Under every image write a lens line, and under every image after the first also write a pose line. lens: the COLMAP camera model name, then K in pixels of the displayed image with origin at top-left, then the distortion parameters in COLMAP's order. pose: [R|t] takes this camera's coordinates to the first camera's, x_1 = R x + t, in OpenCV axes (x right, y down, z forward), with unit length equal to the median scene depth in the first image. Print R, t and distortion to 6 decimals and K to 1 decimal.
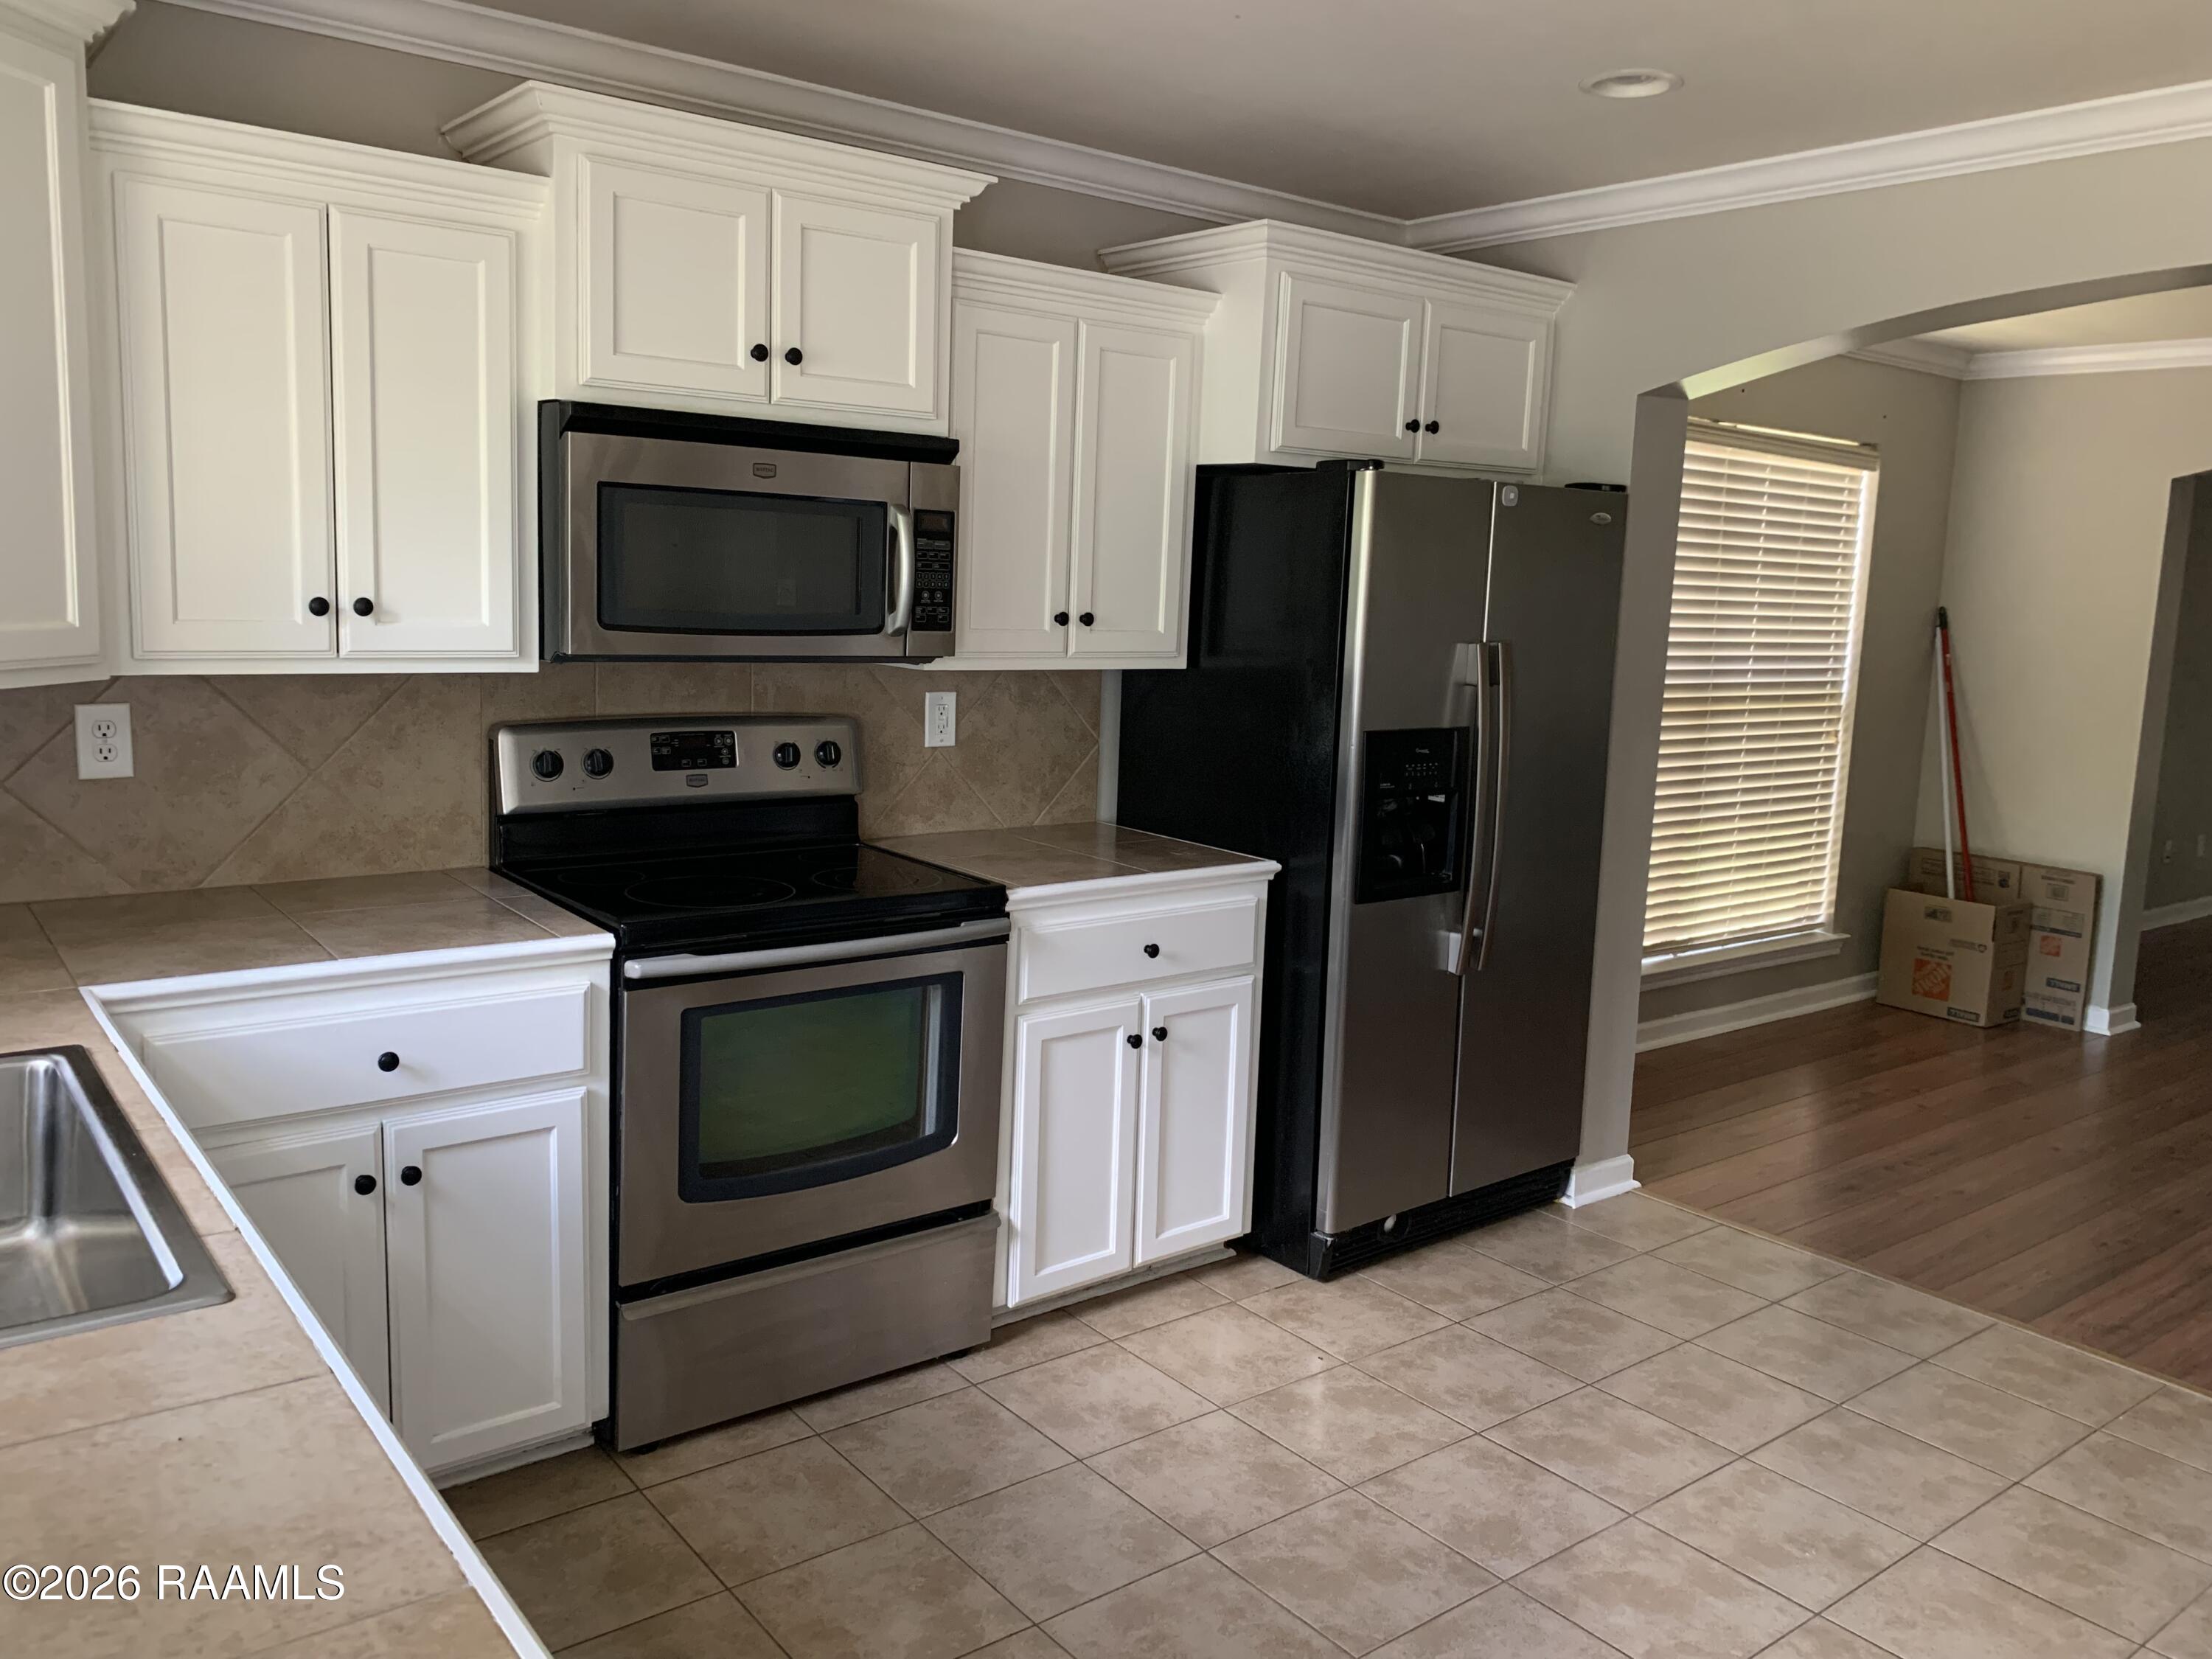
lens RADIAL K [[1680.0, 0, 1097.1], [0, 1680.0, 821.8], [0, 0, 1]] dist [0.007571, -0.010895]
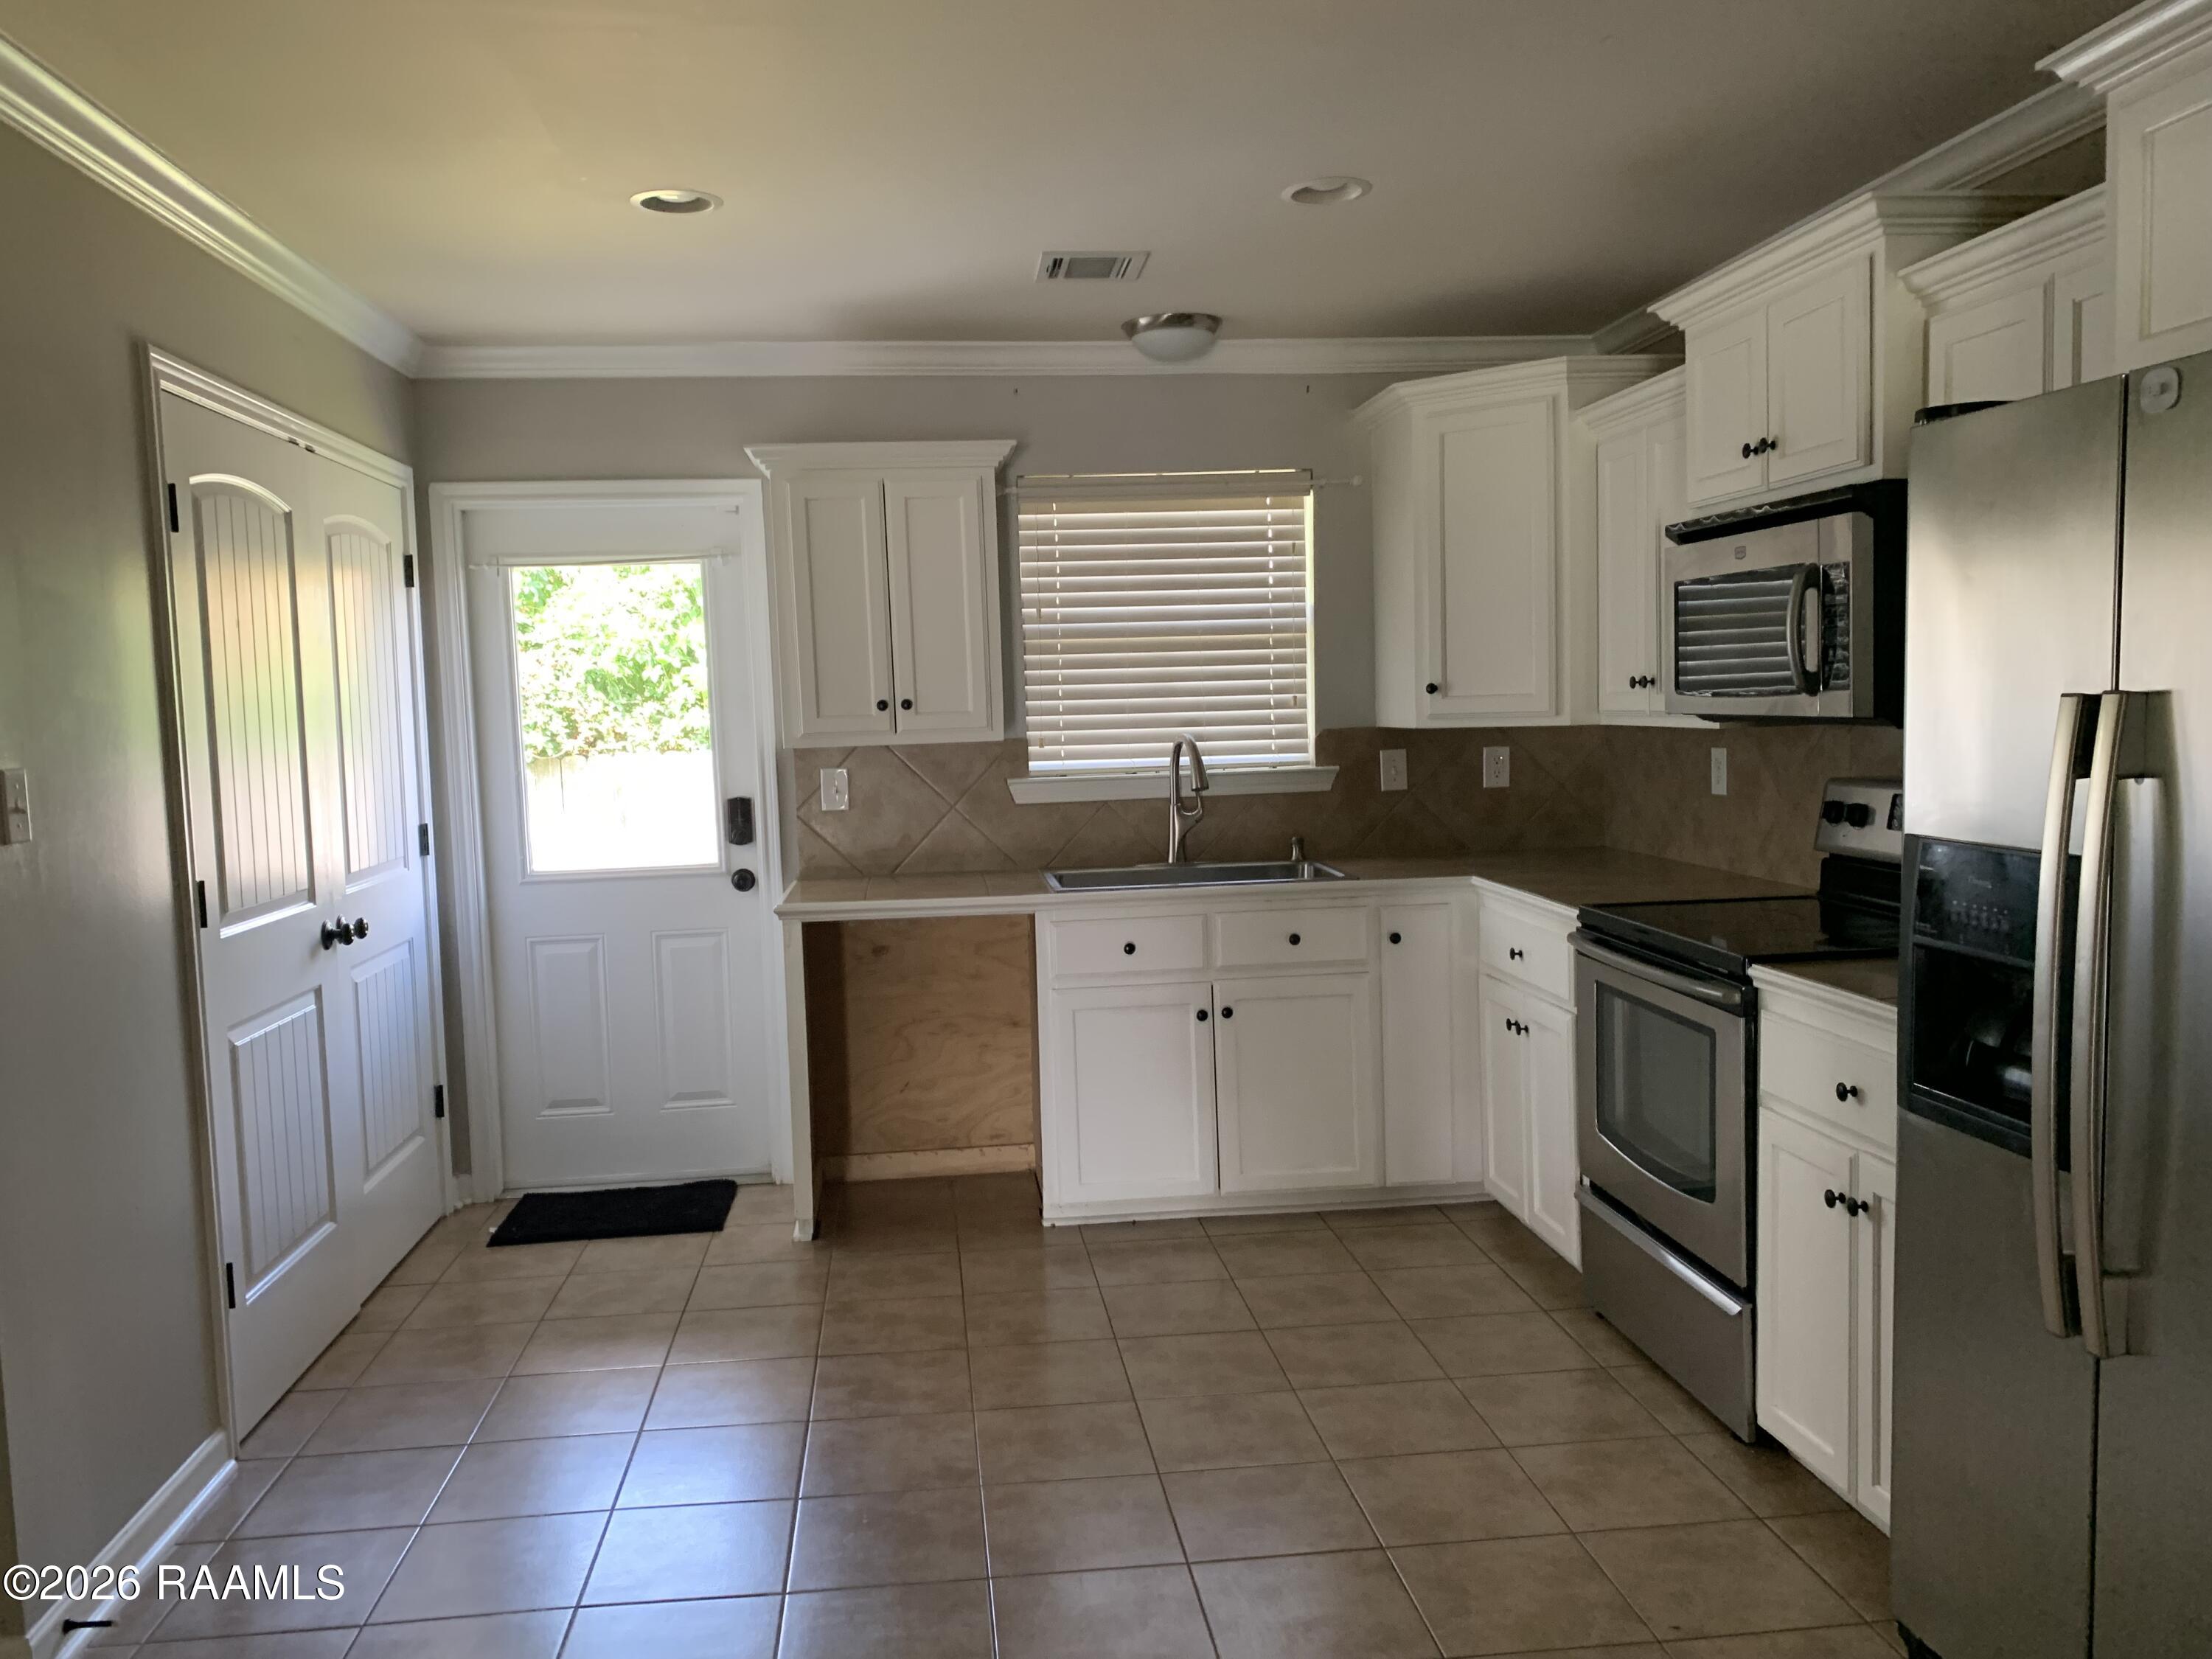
lens RADIAL K [[1680.0, 0, 1095.4], [0, 1680.0, 835.1], [0, 0, 1]] dist [0.007571, -0.010895]
pose [[-0.519457, 0.044981, -0.853312, 0.924229], [-0.118725, 0.985128, 0.124204, -0.099979], [0.846209, 0.165828, -0.506391, 1.126087]]
